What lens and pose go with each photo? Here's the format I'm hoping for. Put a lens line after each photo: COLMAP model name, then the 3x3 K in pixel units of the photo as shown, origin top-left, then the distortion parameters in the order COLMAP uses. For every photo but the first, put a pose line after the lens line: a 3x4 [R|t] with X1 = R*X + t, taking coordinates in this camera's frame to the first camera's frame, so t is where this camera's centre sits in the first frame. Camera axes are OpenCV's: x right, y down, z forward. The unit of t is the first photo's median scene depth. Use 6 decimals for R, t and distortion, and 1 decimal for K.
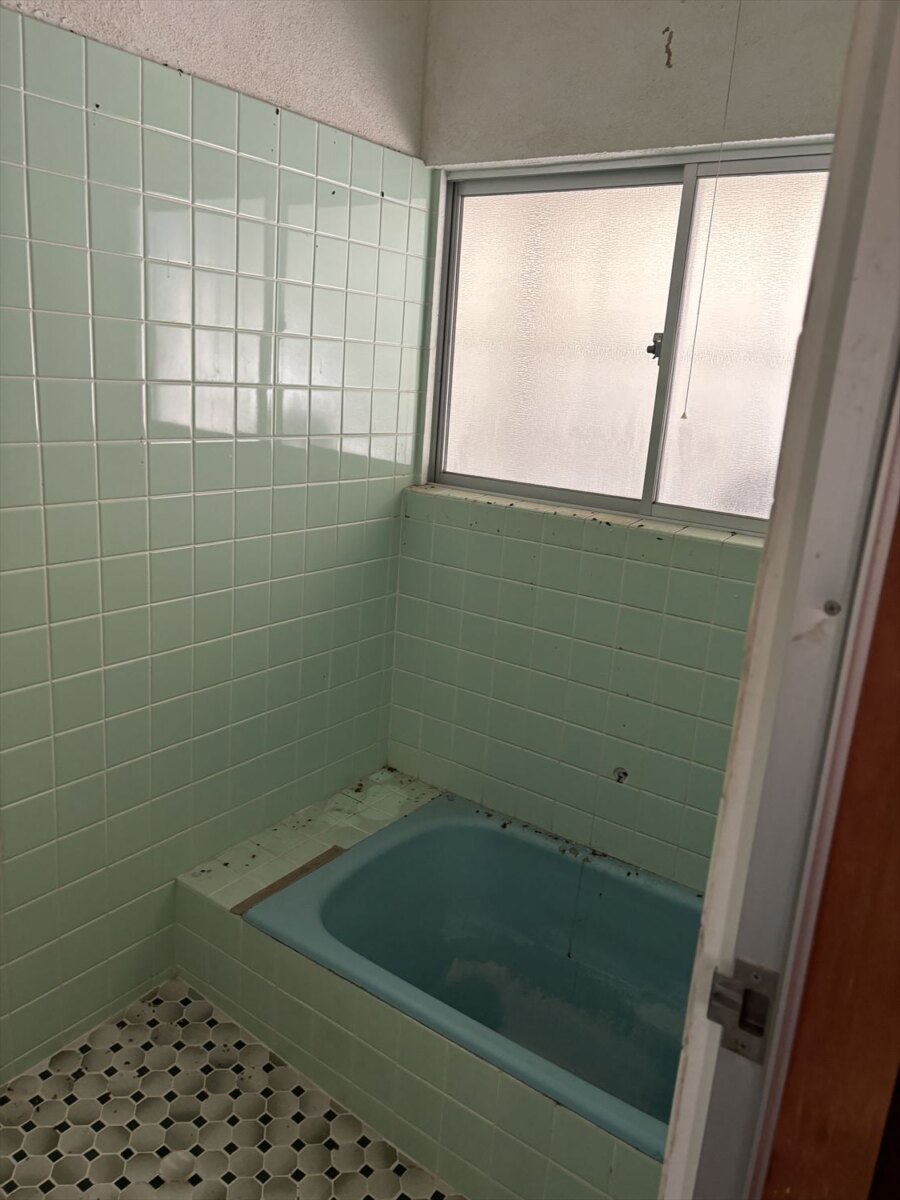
lens RADIAL K [[903.0, 0, 450.0], [0, 903.0, 600.0], [0, 0, 1]] dist [0.007982, 0.003673]
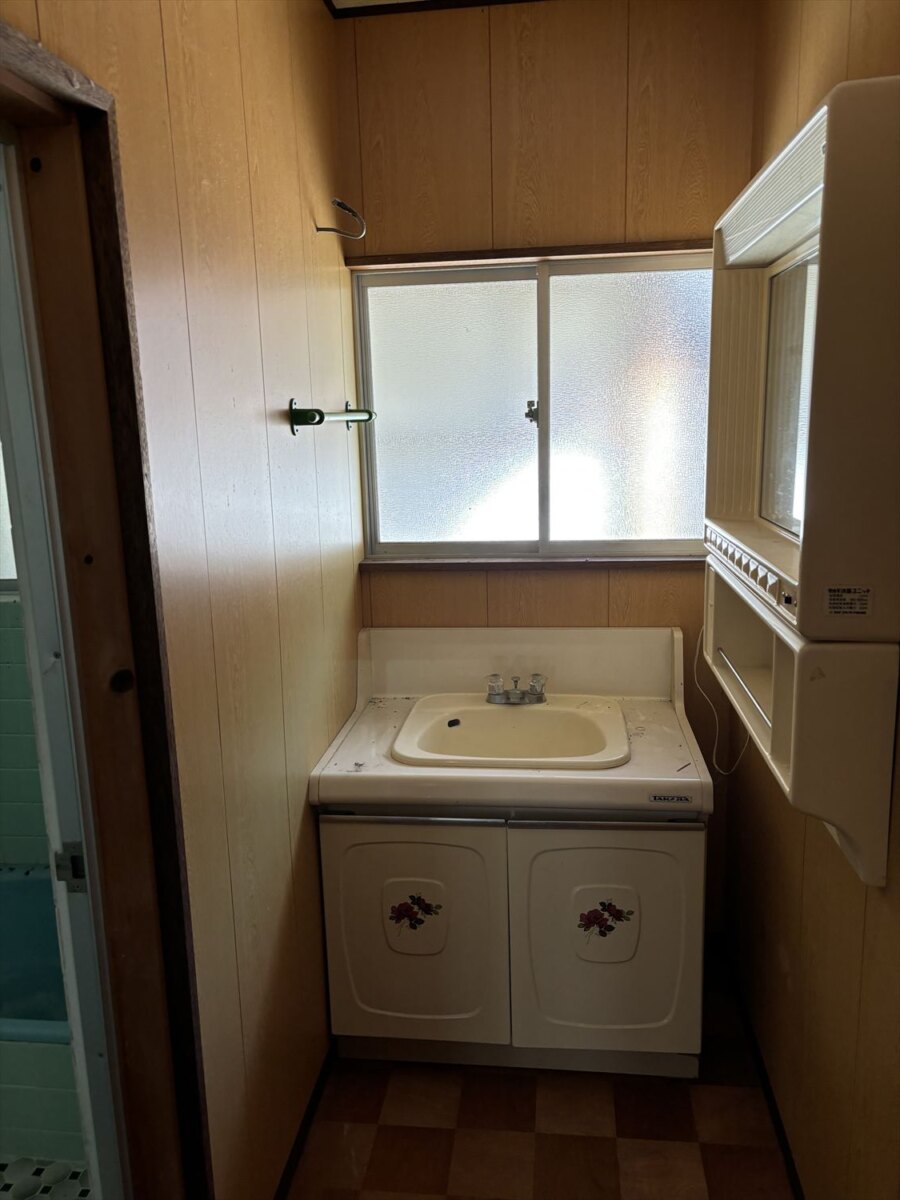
lens RADIAL K [[903.0, 0, 450.0], [0, 903.0, 600.0], [0, 0, 1]] dist [0.007982, 0.003673]
pose [[0.870902, -0.186693, 0.454616, 0.252350], [0.207459, 0.978234, 0.004296, 0.055798], [-0.445523, 0.090572, 0.890677, -1.097457]]
